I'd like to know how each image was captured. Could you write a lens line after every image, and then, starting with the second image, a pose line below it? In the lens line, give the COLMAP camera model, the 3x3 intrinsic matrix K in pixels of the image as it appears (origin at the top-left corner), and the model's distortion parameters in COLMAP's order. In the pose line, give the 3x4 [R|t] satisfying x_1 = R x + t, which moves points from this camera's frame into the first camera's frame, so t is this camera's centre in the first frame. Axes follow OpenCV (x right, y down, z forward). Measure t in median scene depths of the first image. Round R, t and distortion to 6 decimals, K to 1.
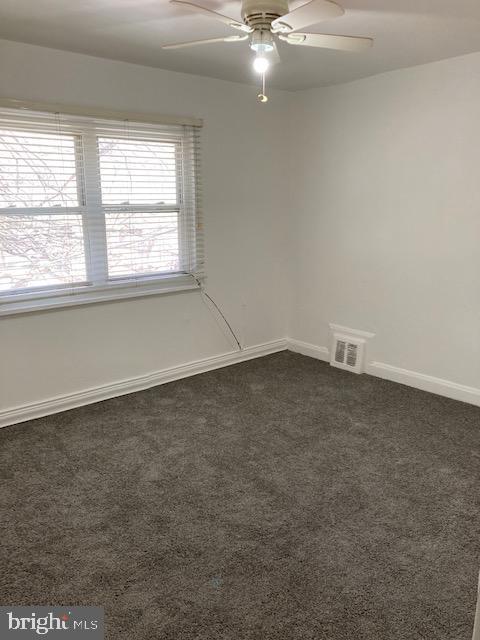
lens RADIAL K [[528.5, 0, 237.8], [0, 528.5, 316.3], [0, 0, 1]] dist [0.041472, -0.033788]
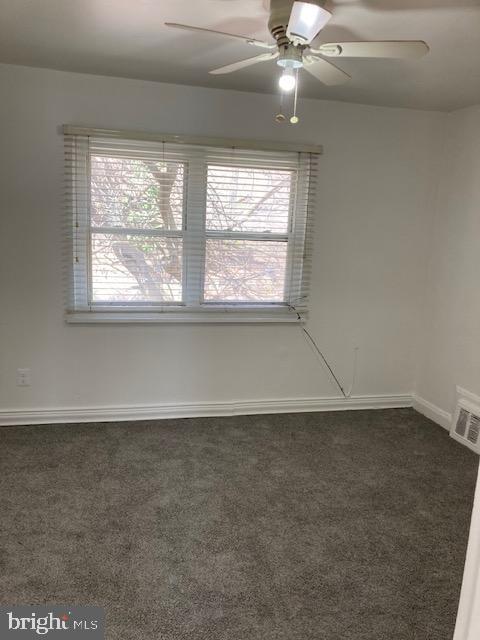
lens RADIAL K [[528.5, 0, 238.3], [0, 528.5, 324.5], [0, 0, 1]] dist [0.041472, -0.033788]
pose [[0.887741, 0.130507, -0.441455, 0.260470], [-0.148211, 0.988939, -0.005685, -0.029885], [0.435831, 0.070475, 0.897265, 0.111912]]
